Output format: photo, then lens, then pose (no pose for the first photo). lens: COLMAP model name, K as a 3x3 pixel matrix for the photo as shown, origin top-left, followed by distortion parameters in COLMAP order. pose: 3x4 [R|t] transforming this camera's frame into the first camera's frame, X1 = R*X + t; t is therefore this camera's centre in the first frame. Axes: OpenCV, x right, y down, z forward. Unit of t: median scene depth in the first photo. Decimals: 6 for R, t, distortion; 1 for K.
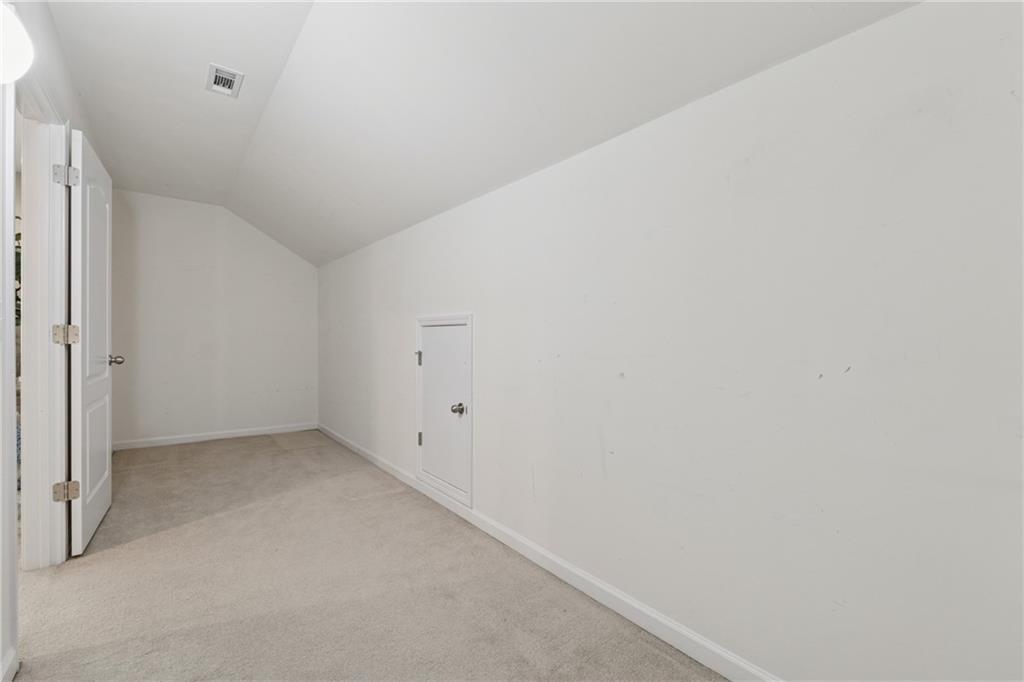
lens RADIAL K [[438.1, 0, 523.5], [0, 438.1, 341.7], [0, 0, 1]] dist [0.003246, -0.000167]
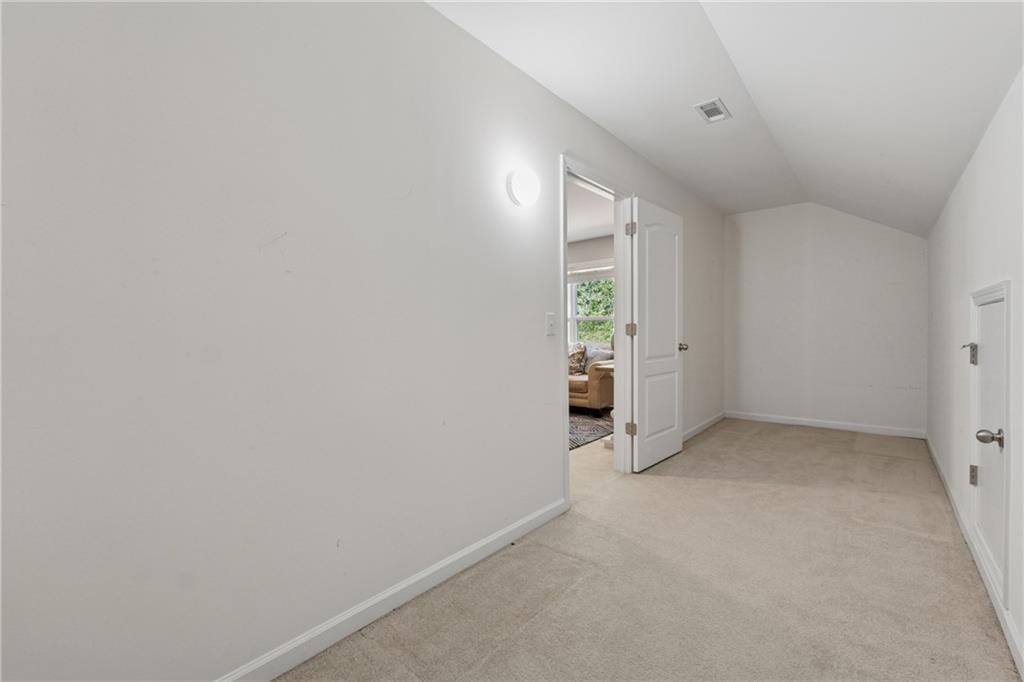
lens RADIAL K [[428.3, 0, 519.3], [0, 428.3, 334.7], [0, 0, 1]] dist [-0.006484, -0.000107]
pose [[0.203510, -0.008461, -0.979036, 0.298656], [0.013478, 0.999892, -0.005839, 0.003970], [0.978980, -0.012007, 0.203602, 0.232044]]
